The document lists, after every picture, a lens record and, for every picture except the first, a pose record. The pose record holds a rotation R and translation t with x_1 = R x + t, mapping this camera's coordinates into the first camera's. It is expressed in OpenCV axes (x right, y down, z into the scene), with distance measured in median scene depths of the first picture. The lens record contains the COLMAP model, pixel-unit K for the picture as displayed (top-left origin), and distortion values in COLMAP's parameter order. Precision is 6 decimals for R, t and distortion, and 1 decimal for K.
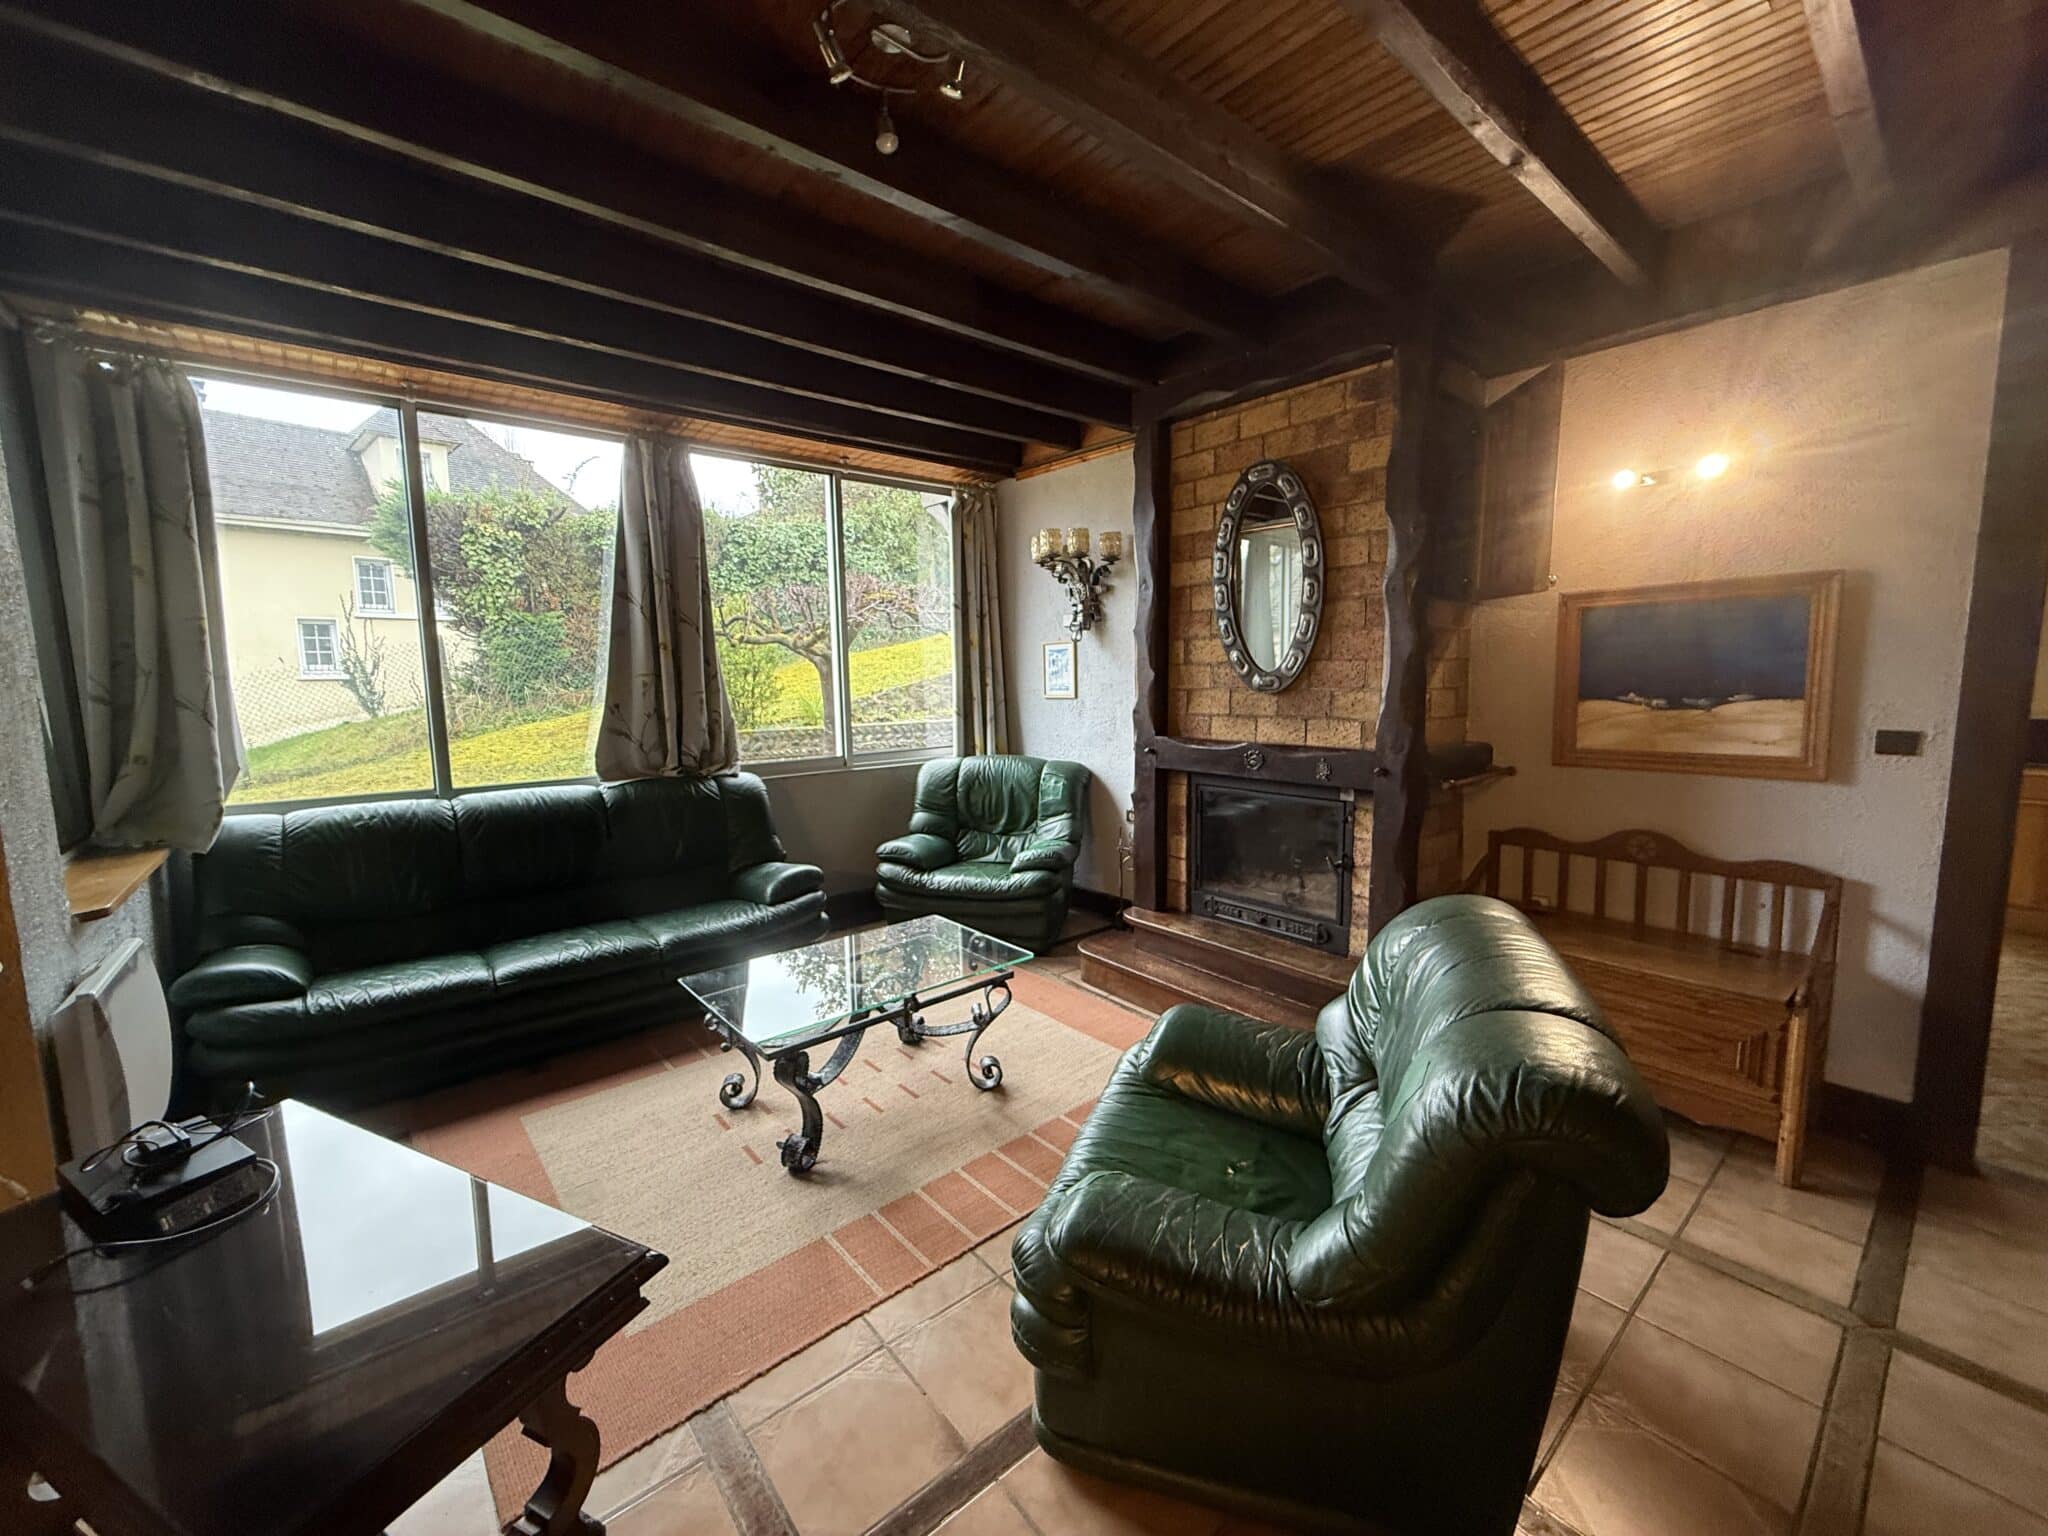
lens RADIAL K [[815.6, 0, 1020.6], [0, 815.6, 761.6], [0, 0, 1]] dist [0.001340, 0.000222]
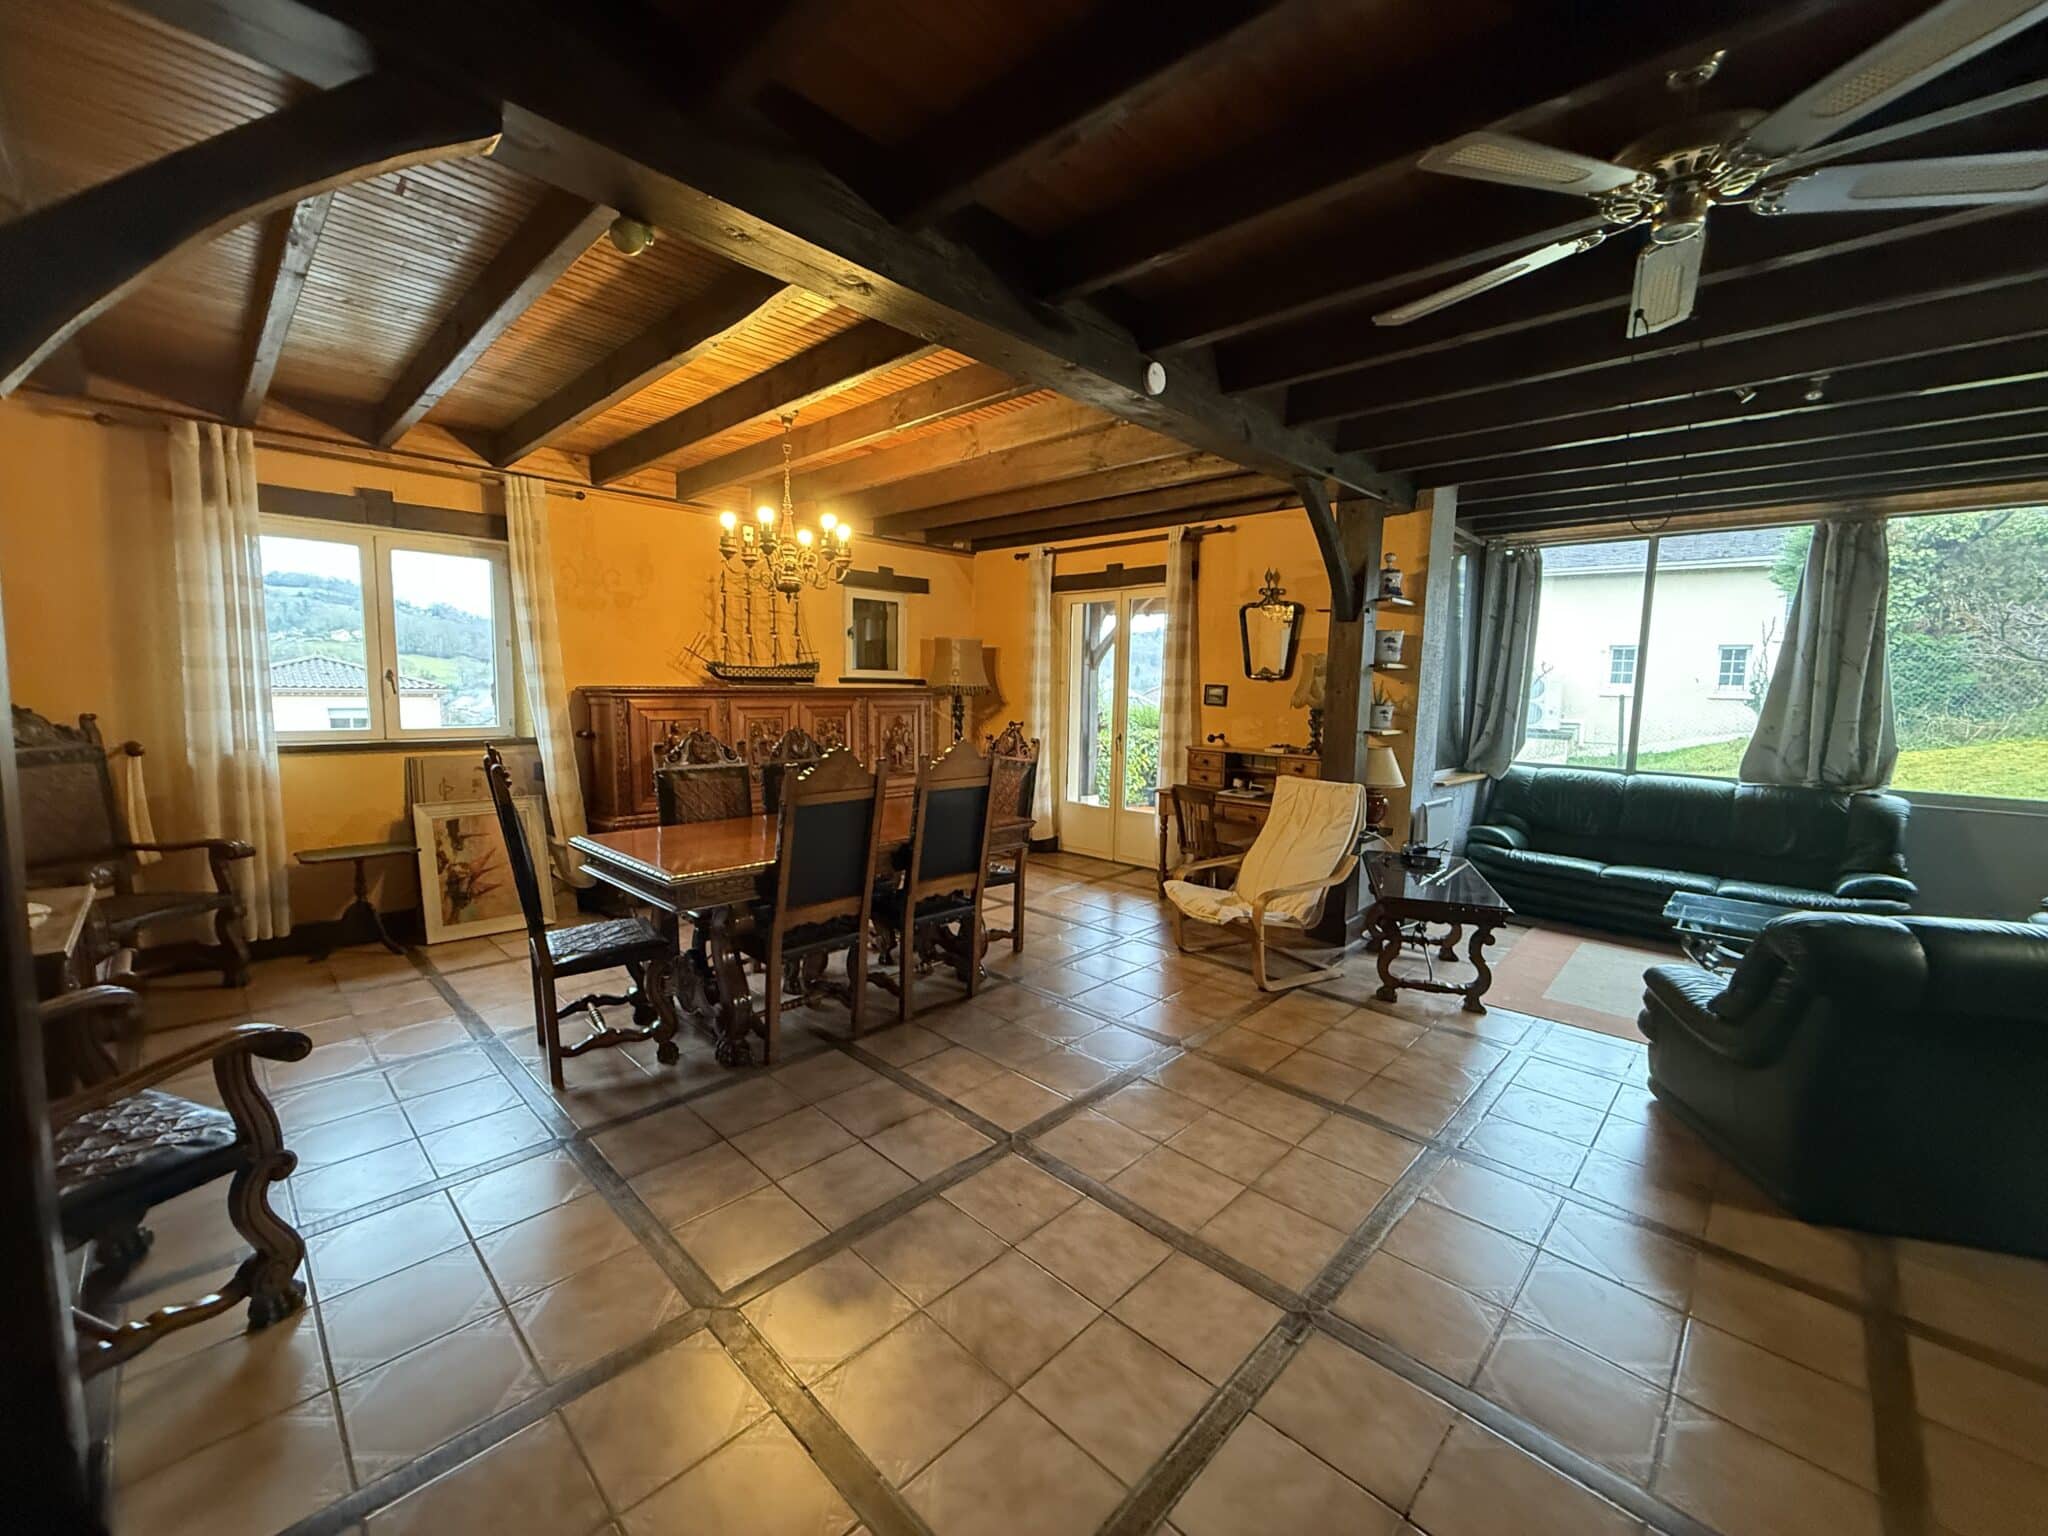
lens RADIAL K [[815.6, 0, 1020.6], [0, 815.6, 761.6], [0, 0, 1]] dist [0.001340, 0.000222]
pose [[0.105223, 0.112094, -0.988111, 0.681668], [-0.132621, 0.986333, 0.097770, 0.017106], [0.985566, 0.120756, 0.118651, -0.341086]]
